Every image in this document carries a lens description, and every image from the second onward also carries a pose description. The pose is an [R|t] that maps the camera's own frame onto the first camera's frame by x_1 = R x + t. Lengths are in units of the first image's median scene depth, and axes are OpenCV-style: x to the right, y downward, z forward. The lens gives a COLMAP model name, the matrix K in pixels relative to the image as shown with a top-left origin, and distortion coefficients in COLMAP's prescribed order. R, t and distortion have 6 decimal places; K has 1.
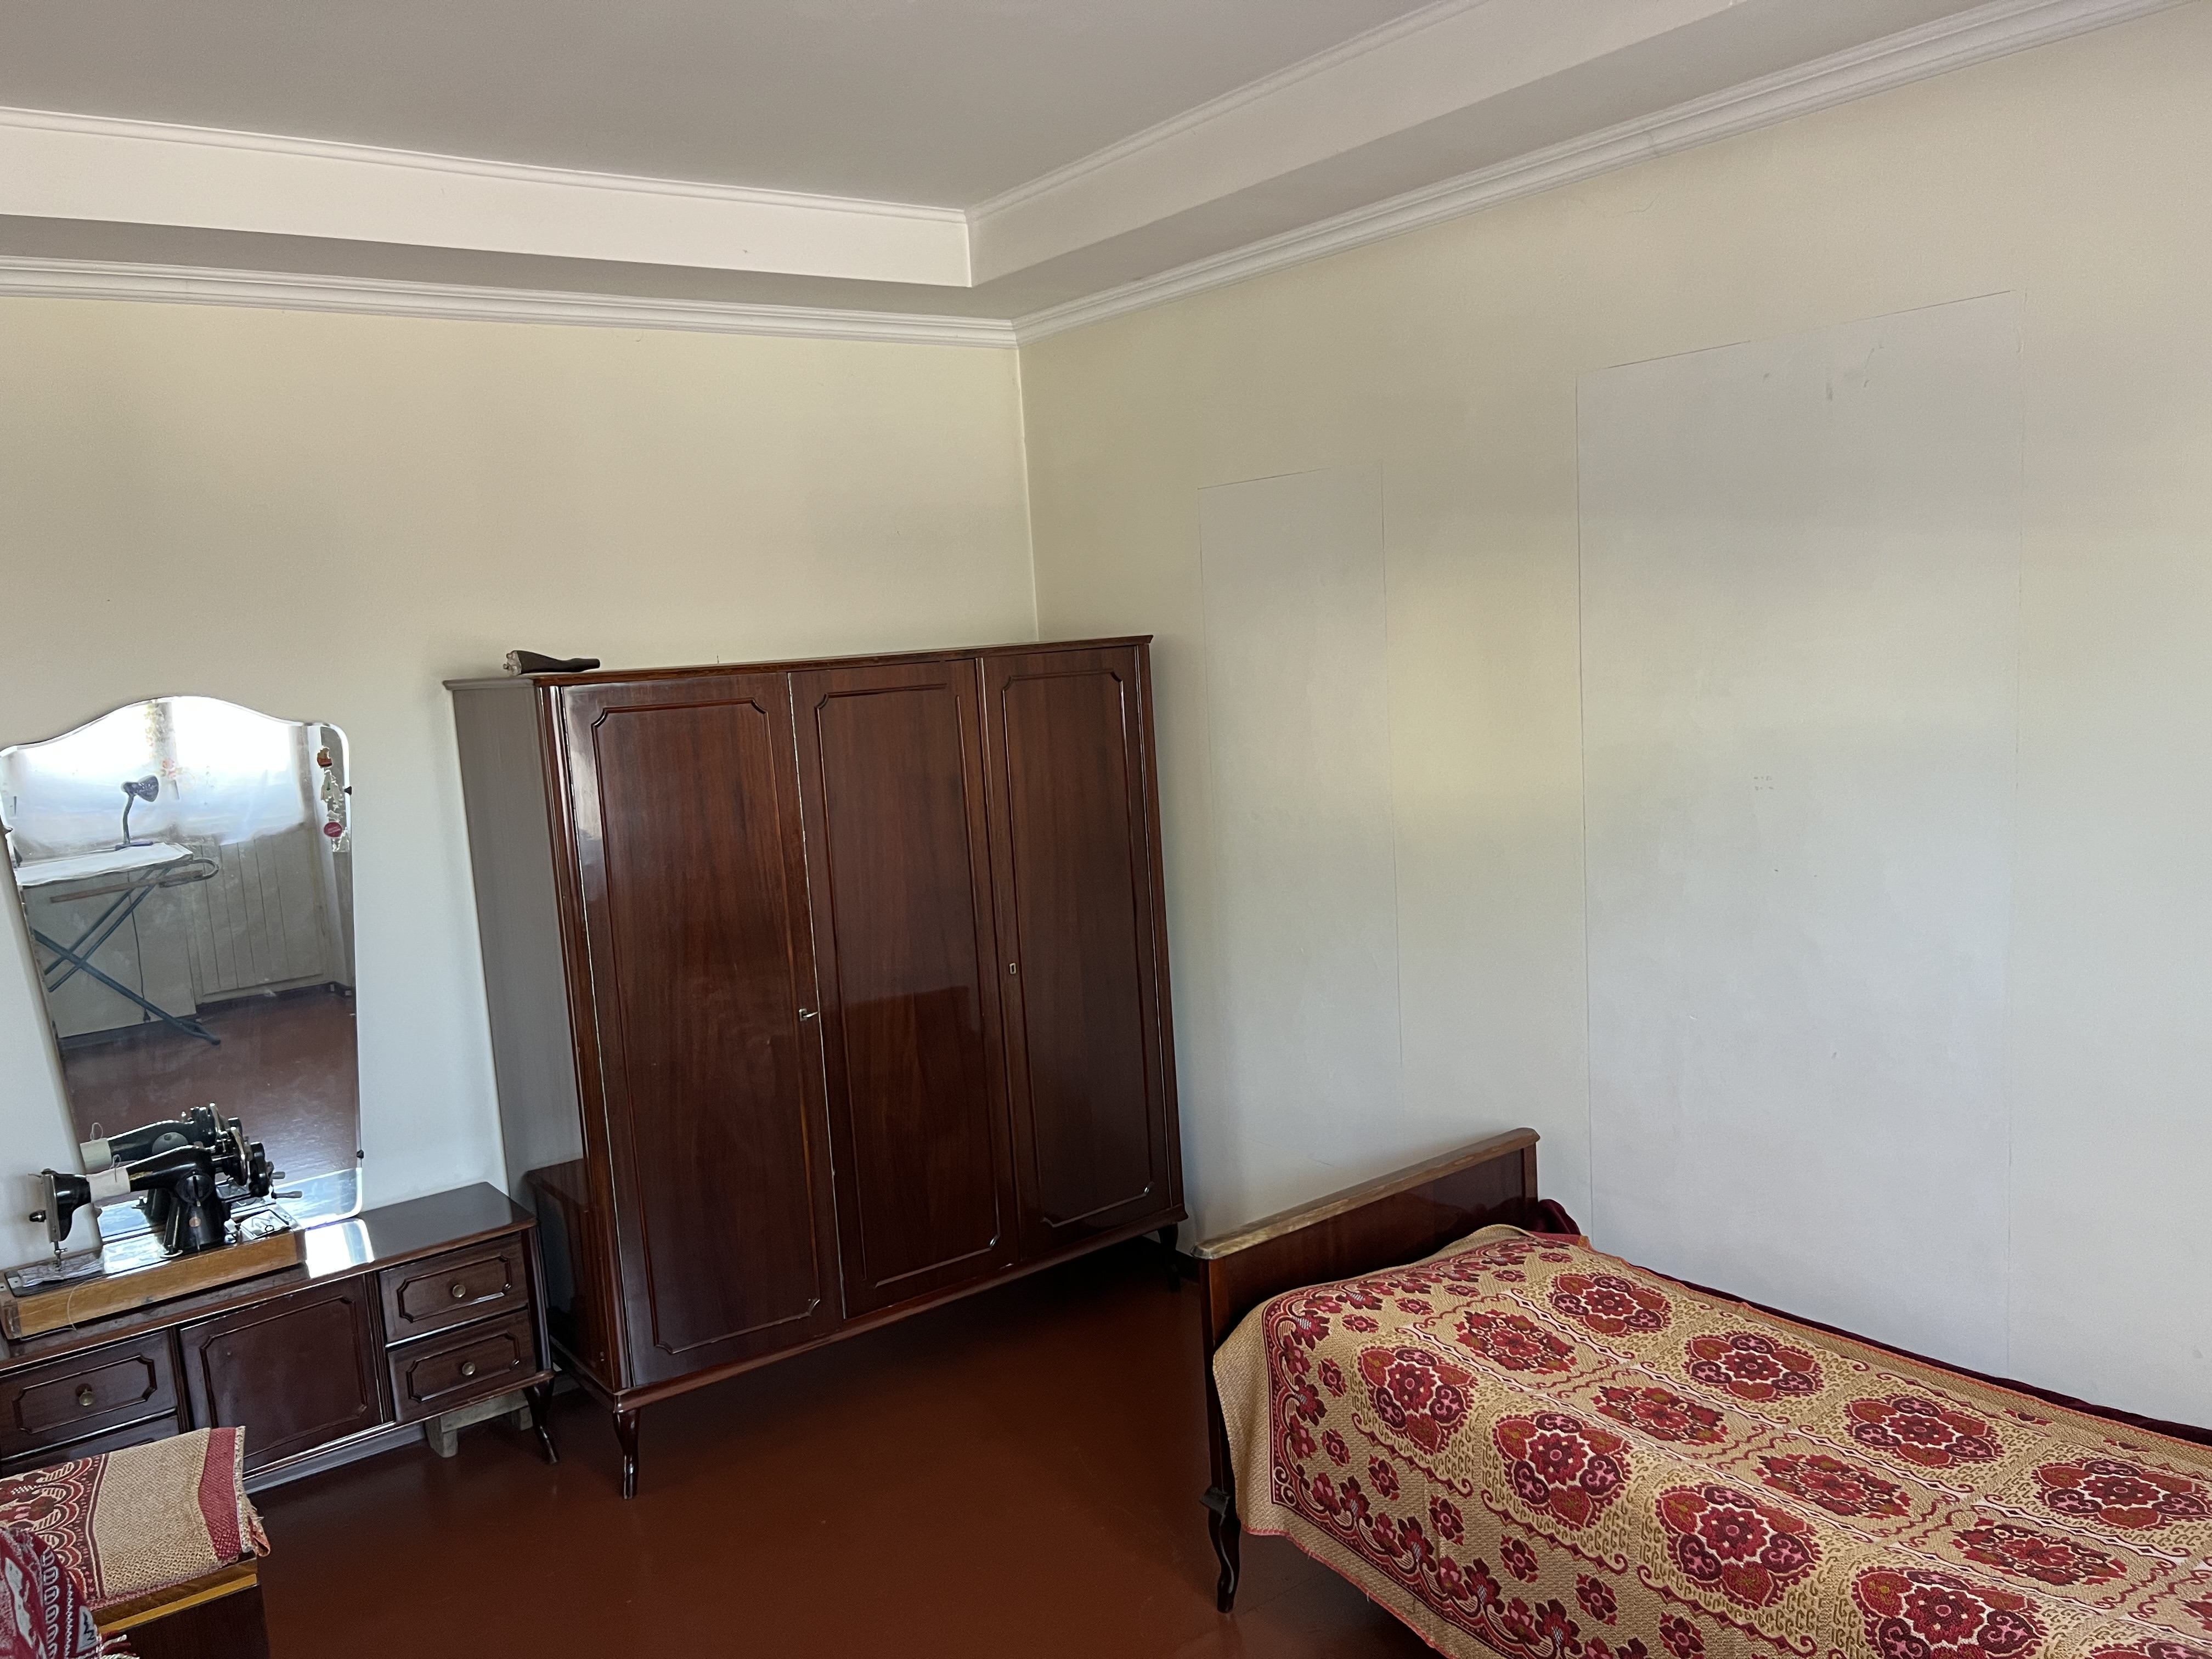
lens RADIAL K [[1677.7, 0, 1106.0], [0, 1677.7, 829.5], [0, 0, 1]] dist [0.131500, -0.207924]
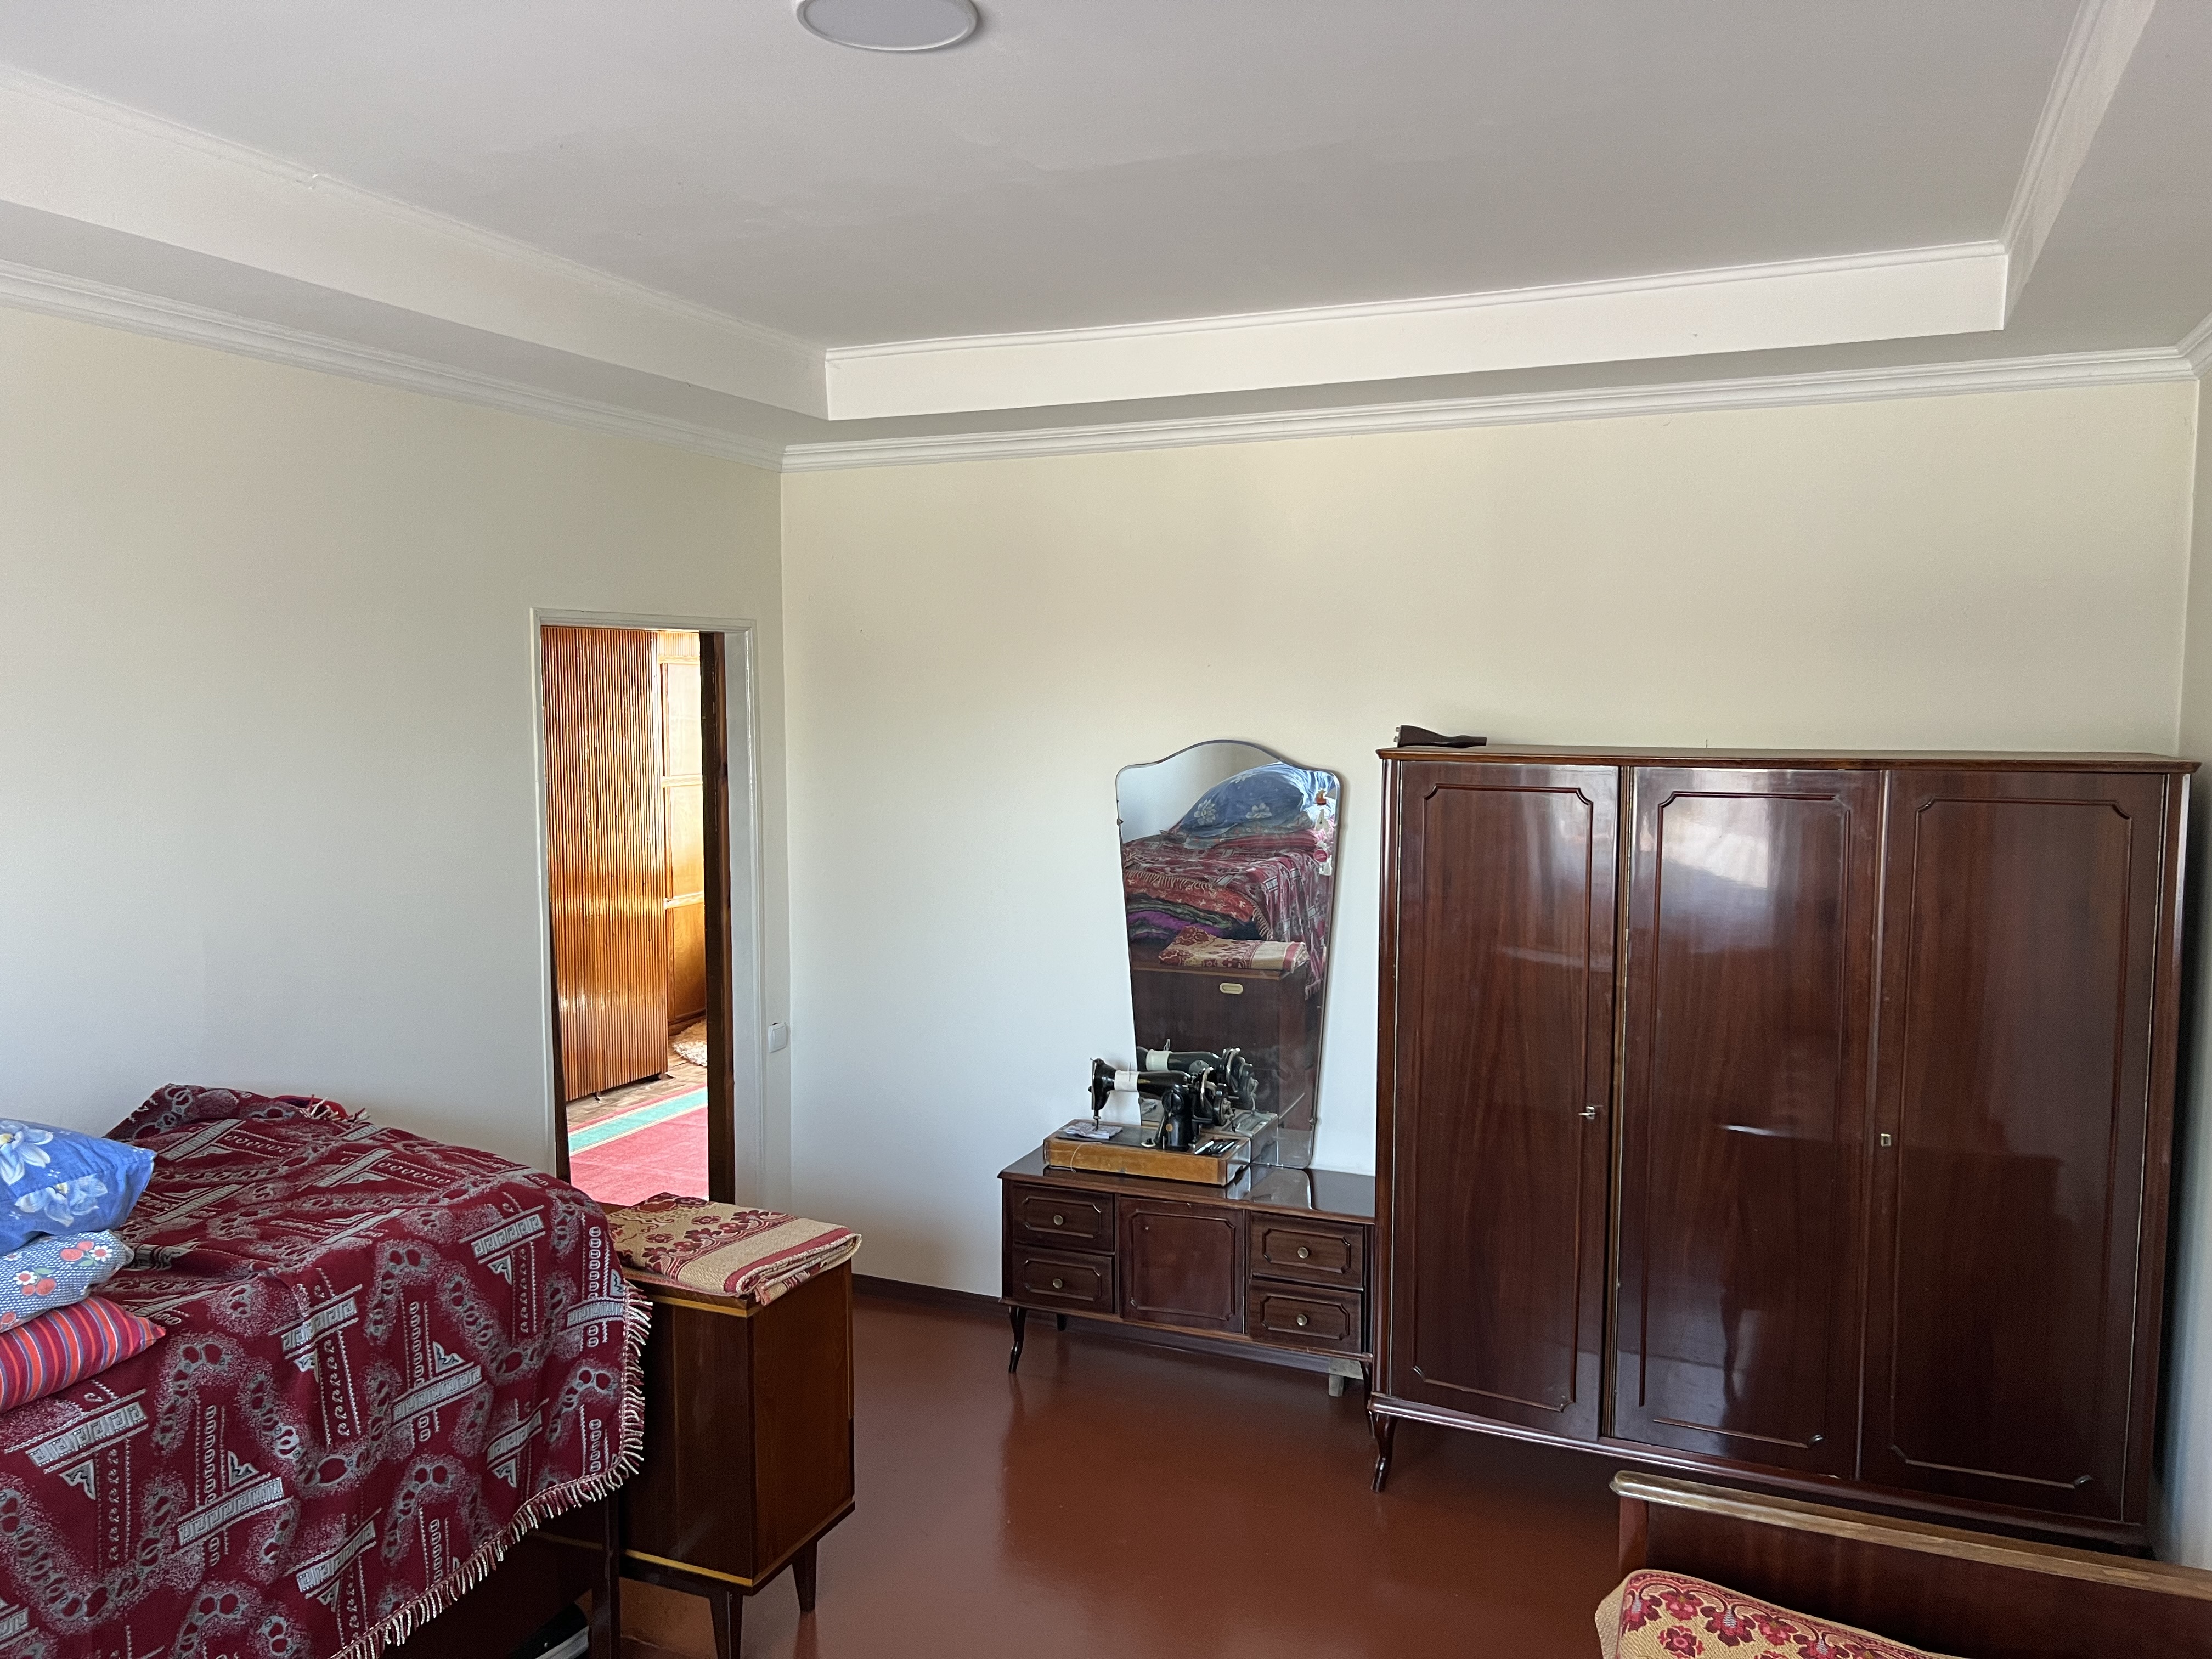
lens RADIAL K [[1677.7, 0, 1106.0], [0, 1677.7, 829.5], [0, 0, 1]] dist [0.131500, -0.207924]
pose [[0.497465, 0.137065, -0.856587, 0.519664], [-0.139764, 0.987202, 0.076797, -0.091659], [0.856151, 0.081516, 0.510256, 0.248611]]
